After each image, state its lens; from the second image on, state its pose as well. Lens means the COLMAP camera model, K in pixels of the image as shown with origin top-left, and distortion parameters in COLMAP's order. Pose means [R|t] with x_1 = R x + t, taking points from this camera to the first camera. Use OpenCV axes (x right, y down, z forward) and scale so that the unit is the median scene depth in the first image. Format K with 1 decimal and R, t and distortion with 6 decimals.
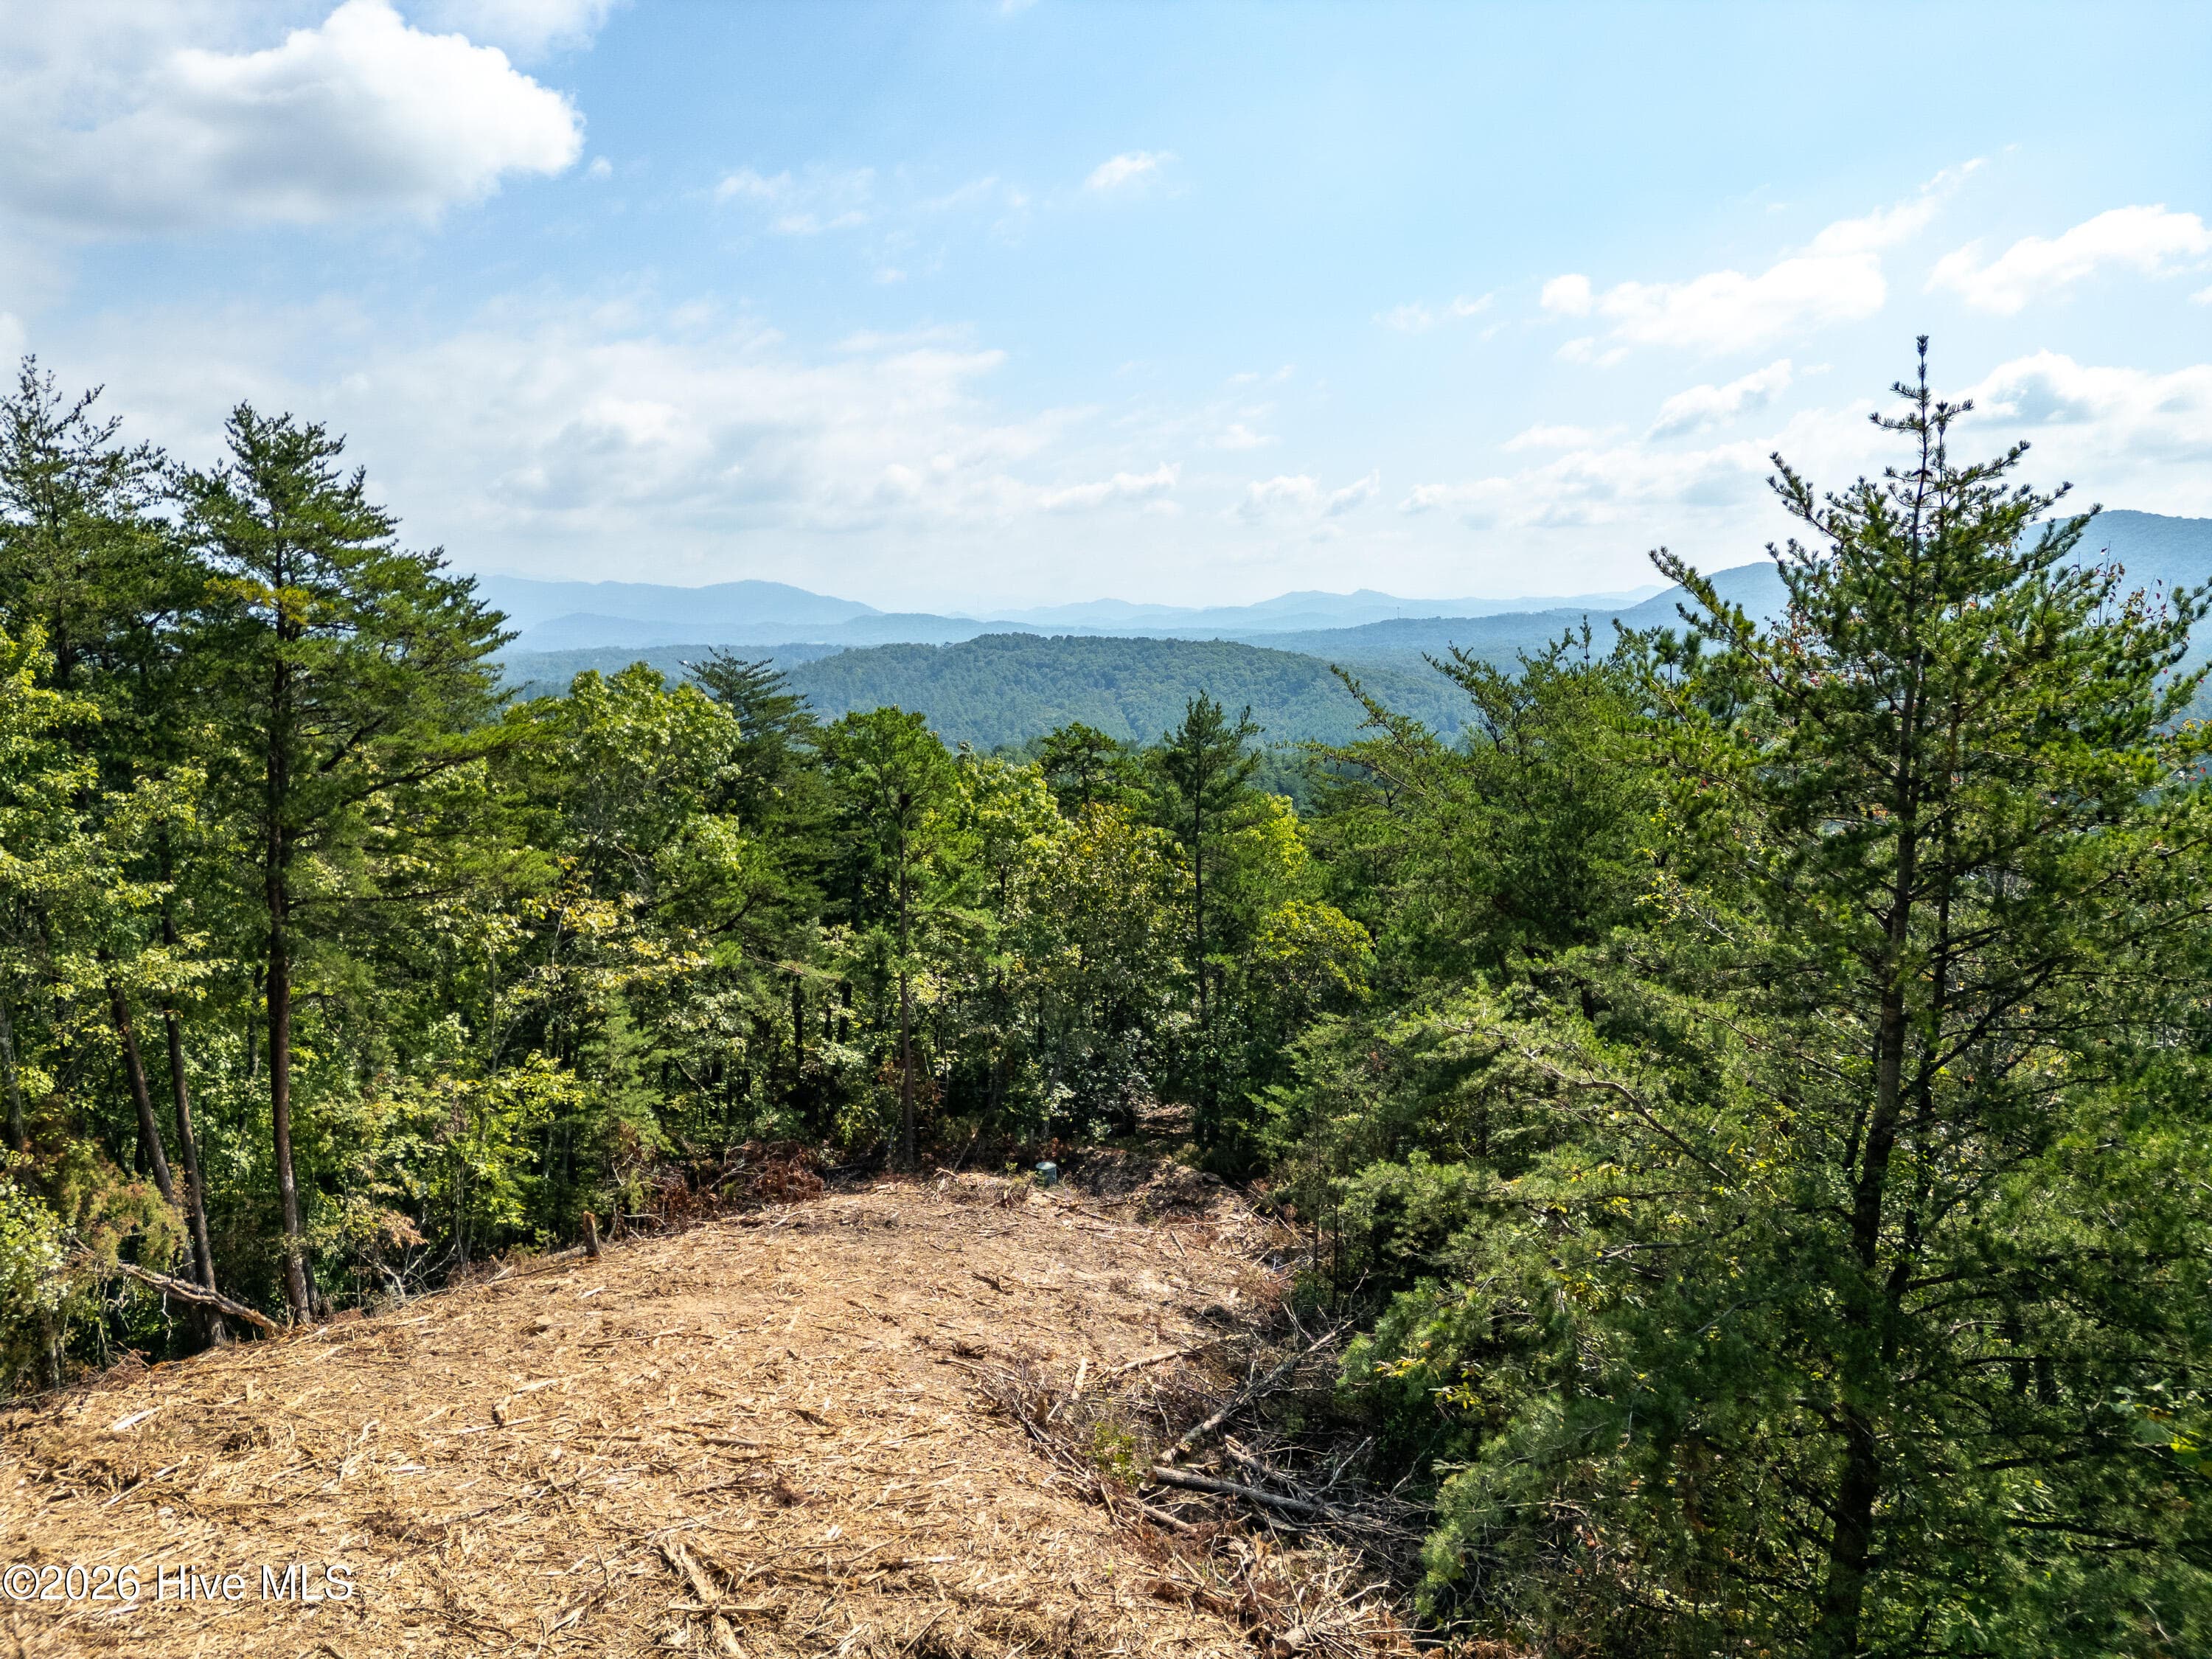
lens RADIAL K [[1585.2, 0, 1113.9], [0, 1585.2, 829.9], [0, 0, 1]] dist [0.063636, -0.066913]
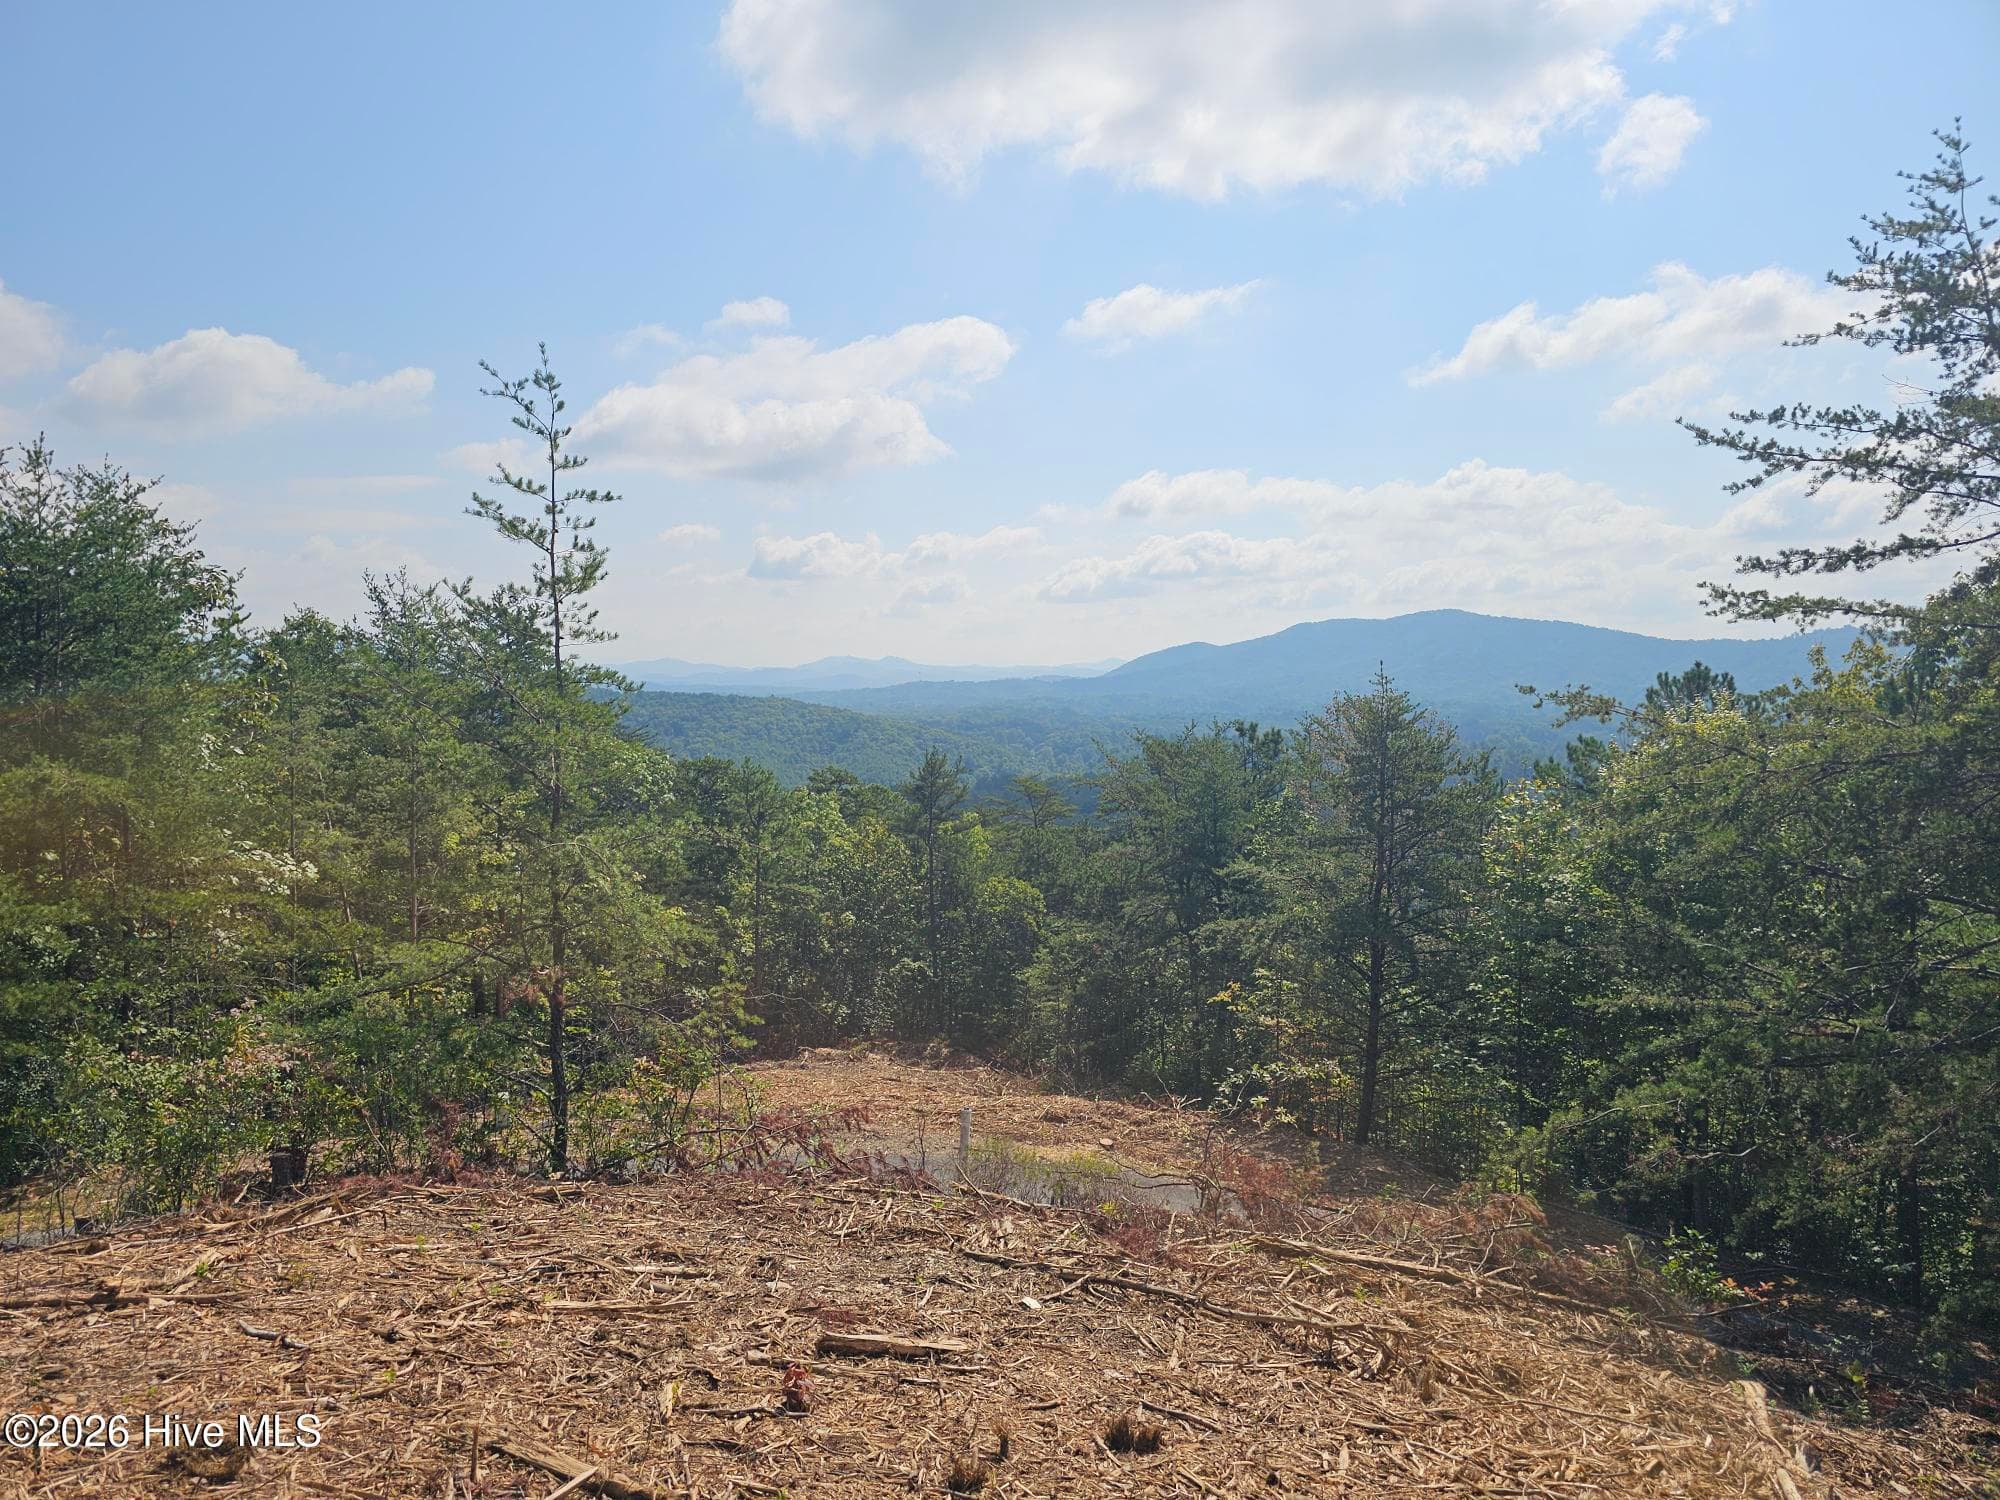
lens RADIAL K [[1433.3, 0, 952.6], [0, 1433.3, 745.1], [0, 0, 1]] dist [0.063636, -0.066913]
pose [[0.977289, 0.002275, 0.211899, -0.395276], [0.015104, 0.996651, -0.080360, 0.045957], [-0.211372, 0.081735, 0.973982, -0.680157]]
